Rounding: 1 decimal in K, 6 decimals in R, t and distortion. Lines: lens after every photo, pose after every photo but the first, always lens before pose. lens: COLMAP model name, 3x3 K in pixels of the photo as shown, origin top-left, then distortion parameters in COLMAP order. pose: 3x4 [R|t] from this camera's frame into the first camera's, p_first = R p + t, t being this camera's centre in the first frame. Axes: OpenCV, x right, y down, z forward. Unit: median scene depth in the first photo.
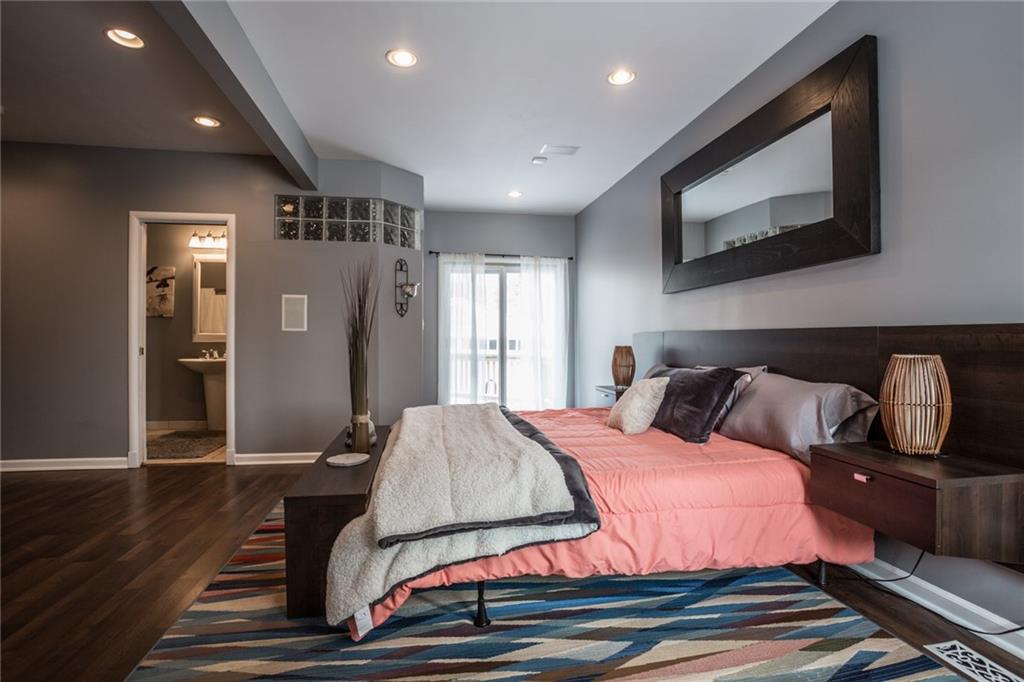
lens RADIAL K [[504.7, 0, 510.4], [0, 504.7, 335.9], [0, 0, 1]] dist [-0.021825, 0.001648]
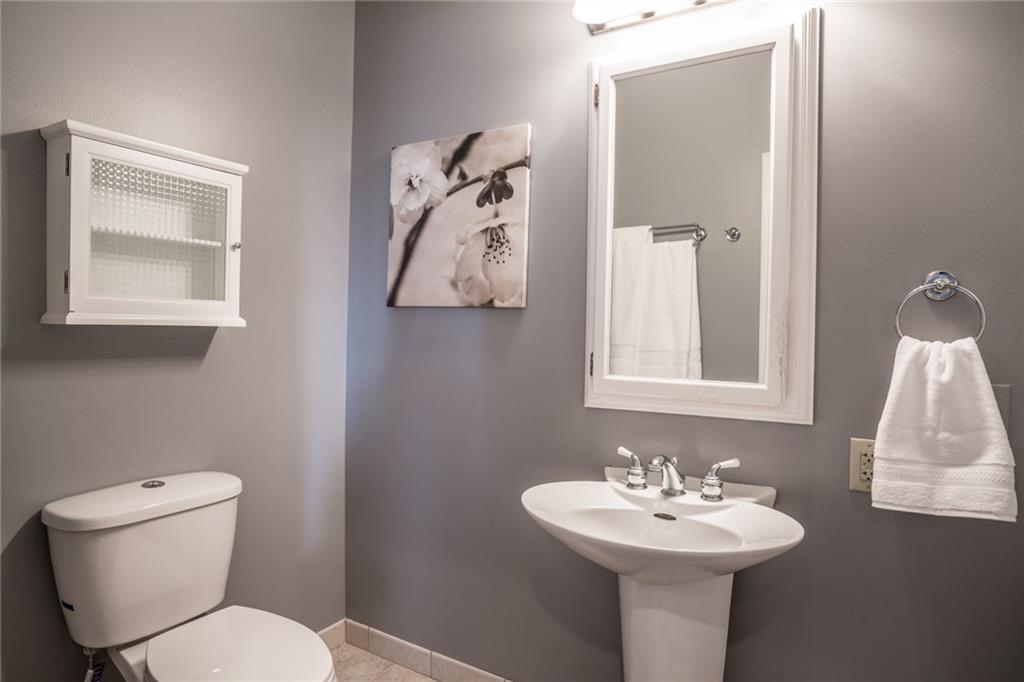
lens RADIAL K [[632.7, 0, 512.3], [0, 632.7, 338.7], [0, 0, 1]] dist [0.002002, 0.000637]
pose [[0.755166, 0.013457, -0.655396, -0.456787], [-0.011094, 0.999908, 0.007747, -0.023848], [0.655440, 0.001420, 0.755246, 0.739637]]
